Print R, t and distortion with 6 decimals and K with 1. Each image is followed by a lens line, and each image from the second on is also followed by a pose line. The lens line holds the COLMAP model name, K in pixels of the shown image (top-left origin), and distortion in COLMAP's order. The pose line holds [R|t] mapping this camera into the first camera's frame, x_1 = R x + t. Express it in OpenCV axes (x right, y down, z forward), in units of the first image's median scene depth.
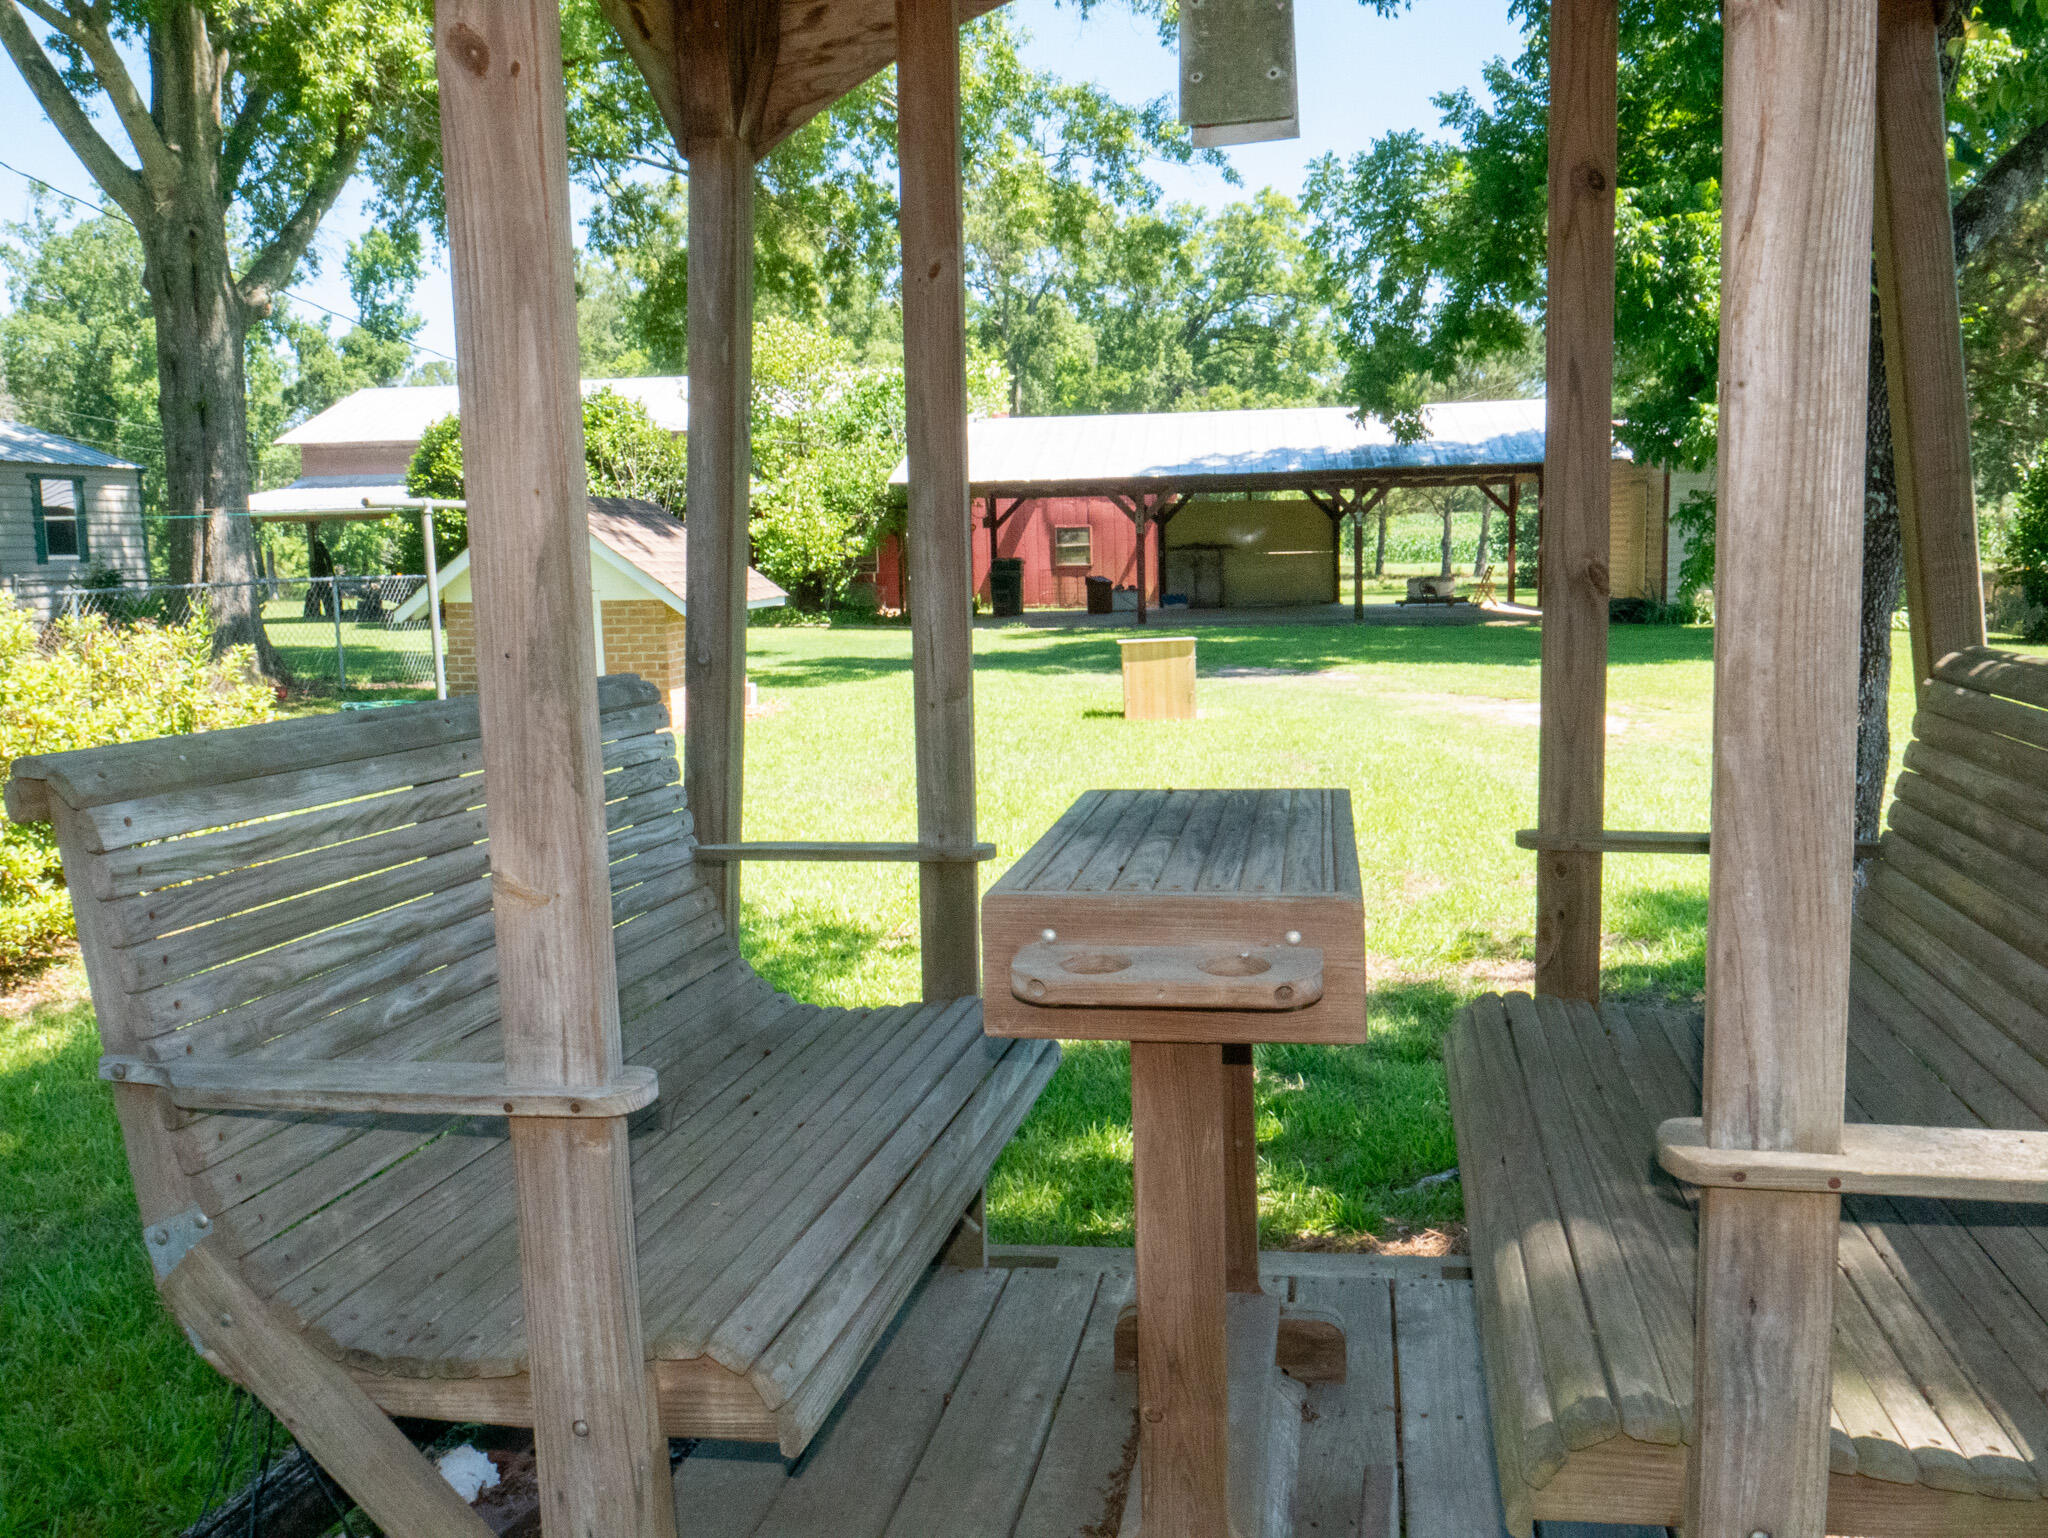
lens RADIAL K [[1684.1, 0, 1015.0], [0, 1684.1, 776.6], [0, 0, 1]] dist [-0.031601, 0.002097]
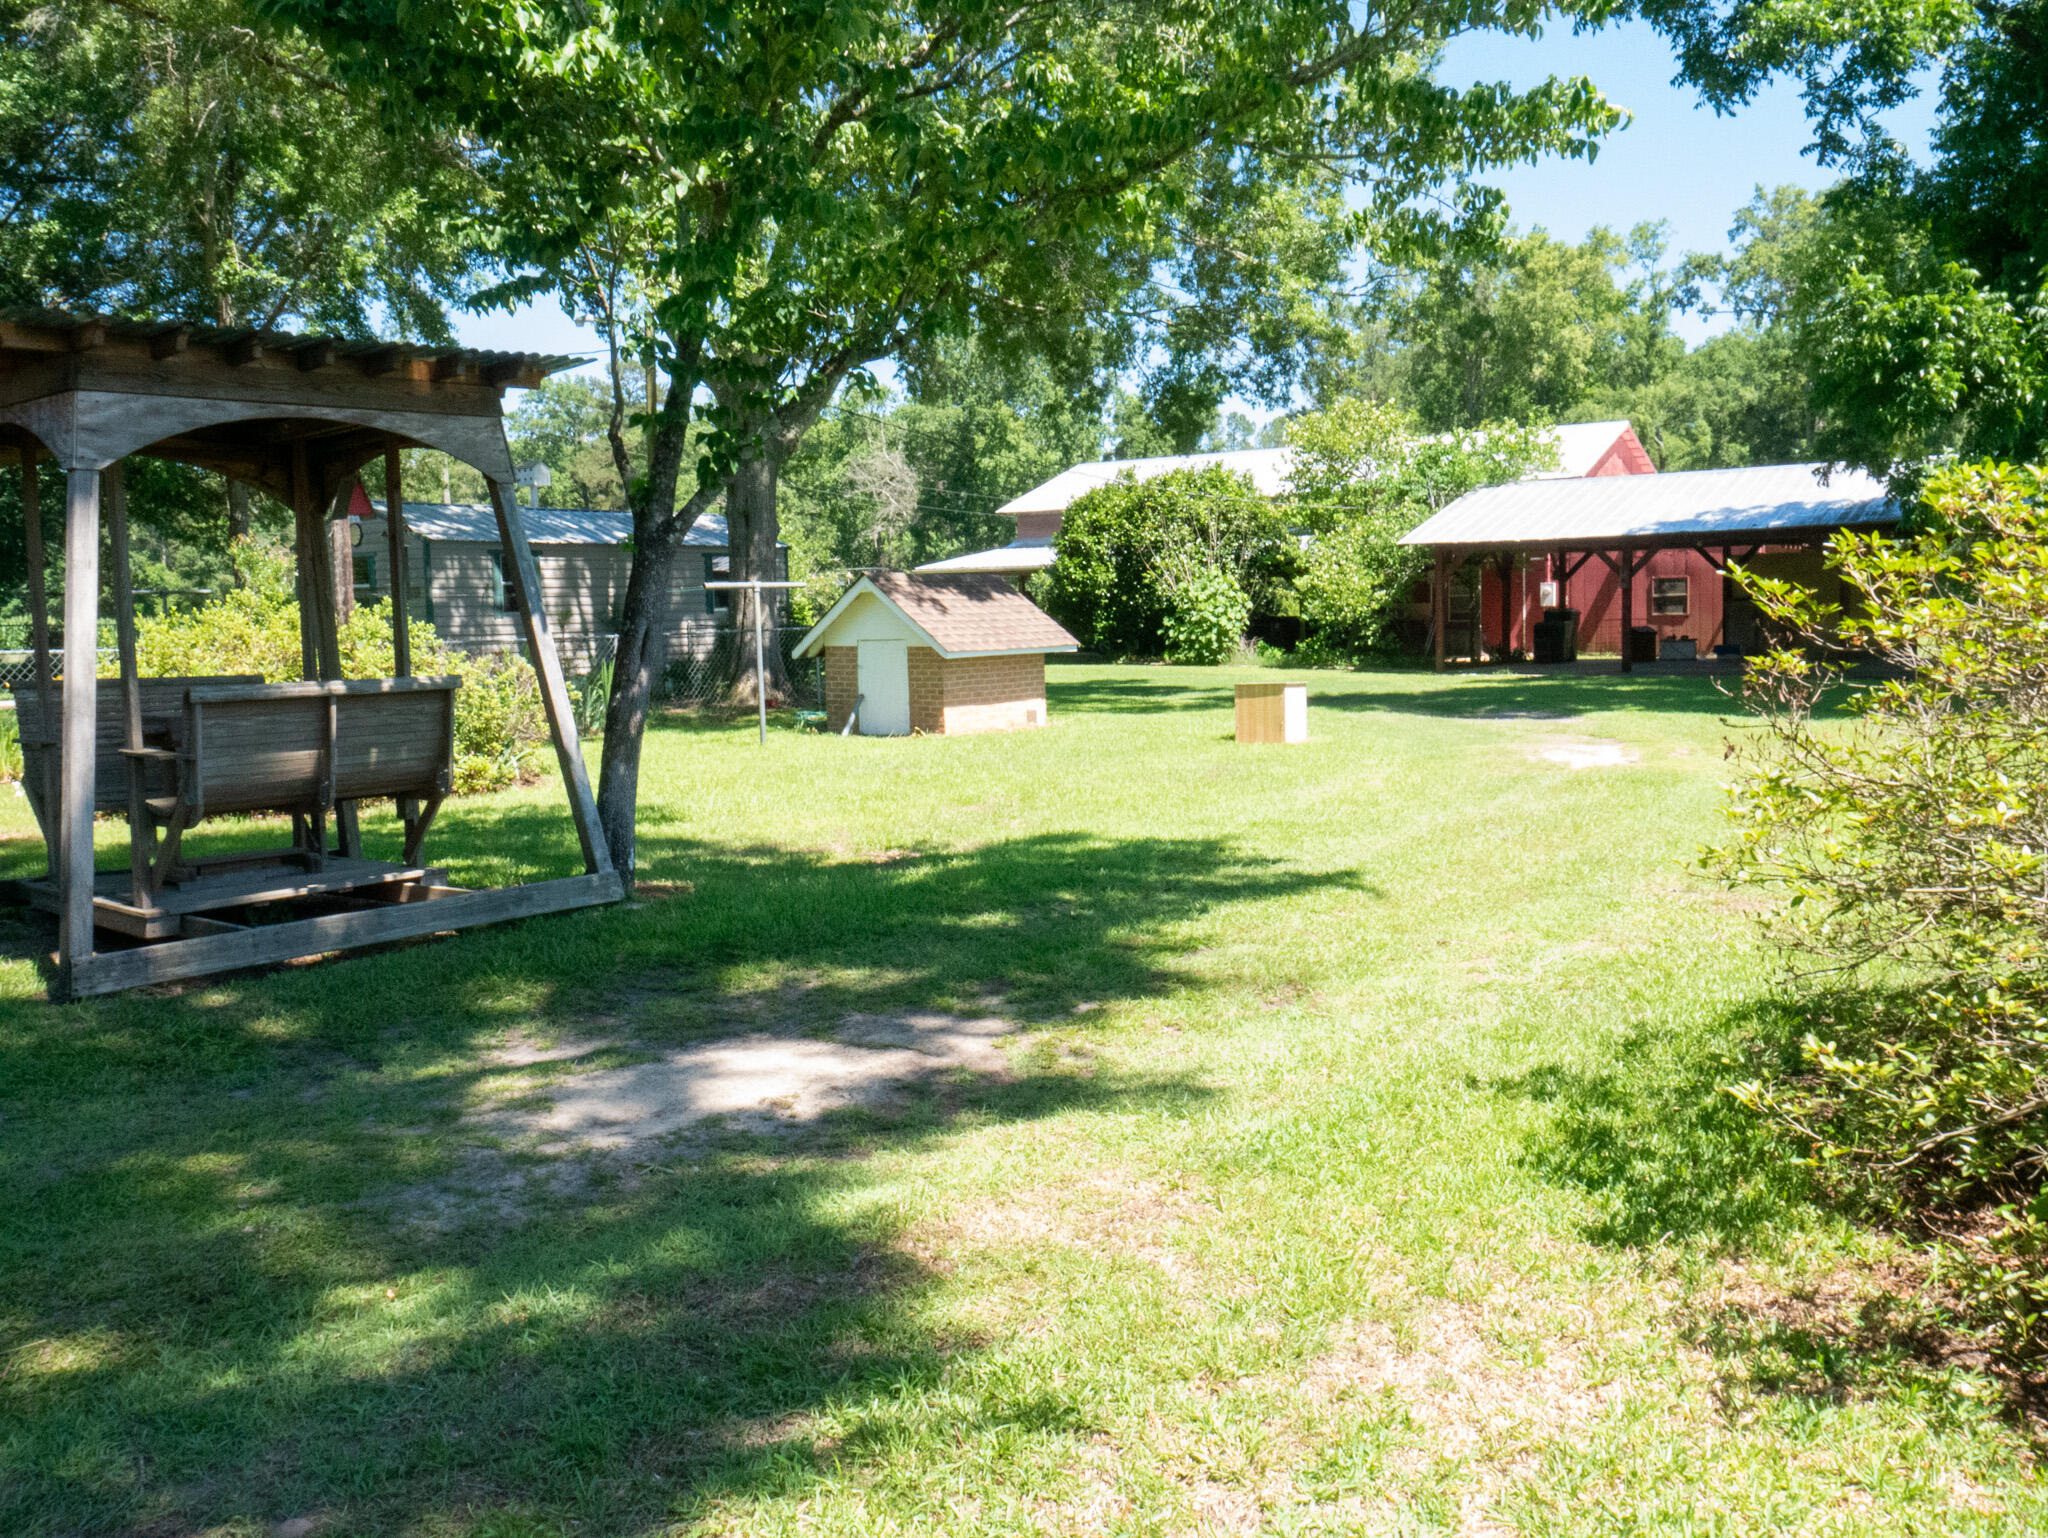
lens RADIAL K [[1684.1, 0, 1015.0], [0, 1684.1, 776.6], [0, 0, 1]] dist [-0.031601, 0.002097]
pose [[0.873963, 0.051056, -0.483303, 0.229682], [-0.063030, 0.997975, -0.008552, 0.007236], [0.481888, 0.037937, 0.875411, -0.100569]]
